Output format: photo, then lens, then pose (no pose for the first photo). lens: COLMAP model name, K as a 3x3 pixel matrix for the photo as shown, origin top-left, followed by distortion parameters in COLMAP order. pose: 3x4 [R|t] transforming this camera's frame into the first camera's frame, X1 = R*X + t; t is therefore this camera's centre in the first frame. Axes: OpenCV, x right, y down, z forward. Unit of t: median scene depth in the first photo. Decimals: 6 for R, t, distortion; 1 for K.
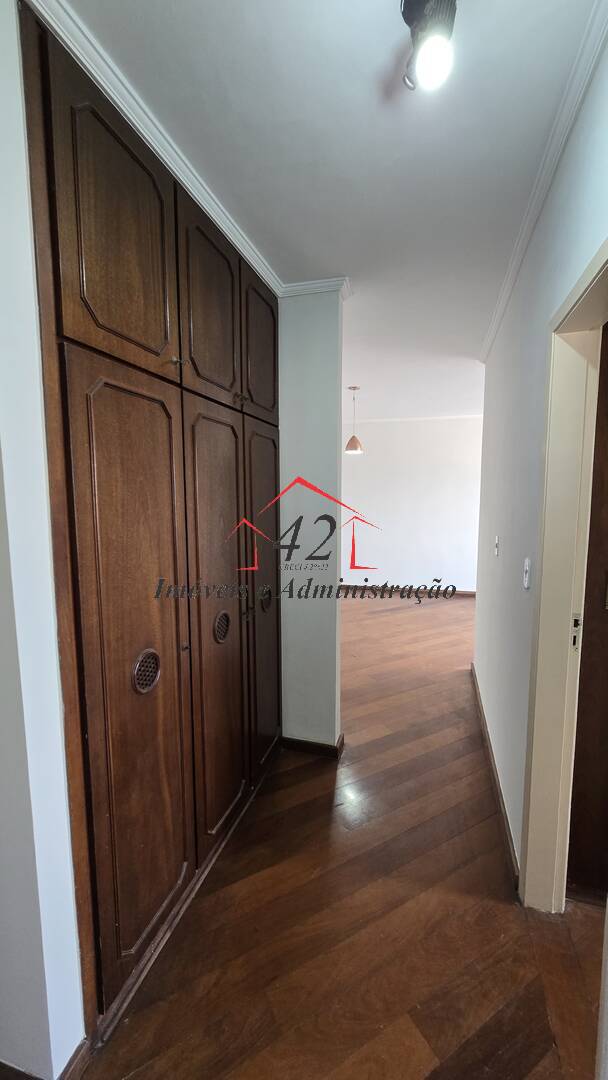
lens RADIAL K [[434.8, 0, 304.0], [0, 434.8, 540.0], [0, 0, 1]] dist [-0.008979, -0.000296]
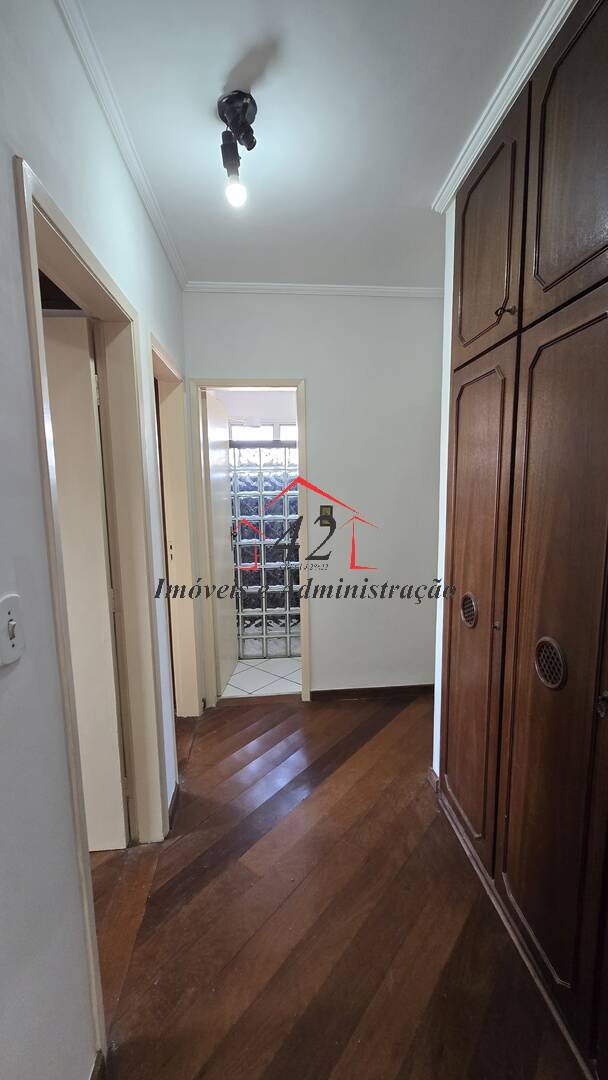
lens RADIAL K [[434.8, 0, 304.0], [0, 434.8, 540.0], [0, 0, 1]] dist [-0.008979, -0.000296]
pose [[-0.927579, 0.066006, -0.367751, 0.416347], [-0.020123, 0.974017, 0.225579, -0.128452], [0.373085, 0.216643, -0.902149, 1.567182]]
